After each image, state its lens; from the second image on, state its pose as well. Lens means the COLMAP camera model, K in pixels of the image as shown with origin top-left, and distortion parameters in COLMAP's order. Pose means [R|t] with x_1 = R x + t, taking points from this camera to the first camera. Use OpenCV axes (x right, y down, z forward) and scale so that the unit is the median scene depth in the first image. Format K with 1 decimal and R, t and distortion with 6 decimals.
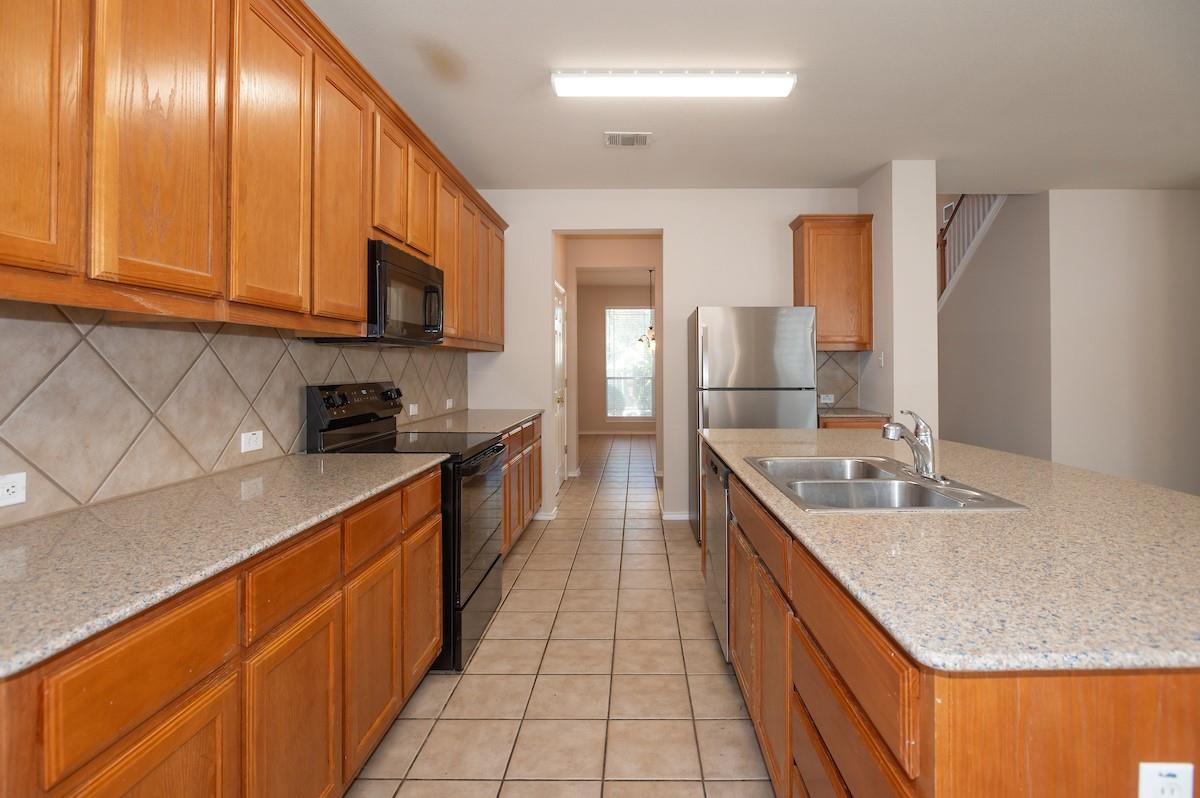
lens RADIAL K [[588.6, 0, 606.3], [0, 588.6, 354.0], [0, 0, 1]] dist [-0.000411, 0.000535]
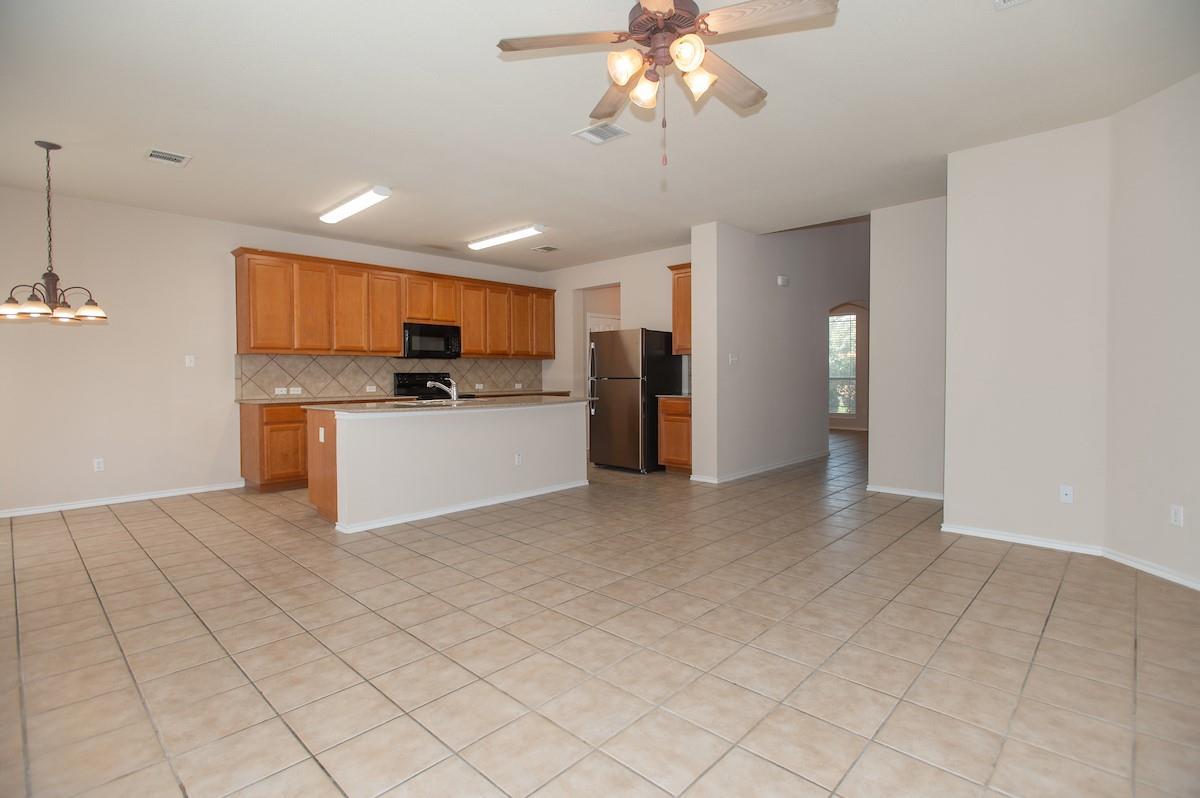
lens RADIAL K [[591.0, 0, 594.5], [0, 591.0, 376.9], [0, 0, 1]] dist [0.001768, -0.000014]
pose [[0.716435, 0.000072, -0.697653, 2.565308], [0.018880, 0.999632, 0.019491, 0.037887], [0.697398, -0.027135, 0.716170, -0.497938]]
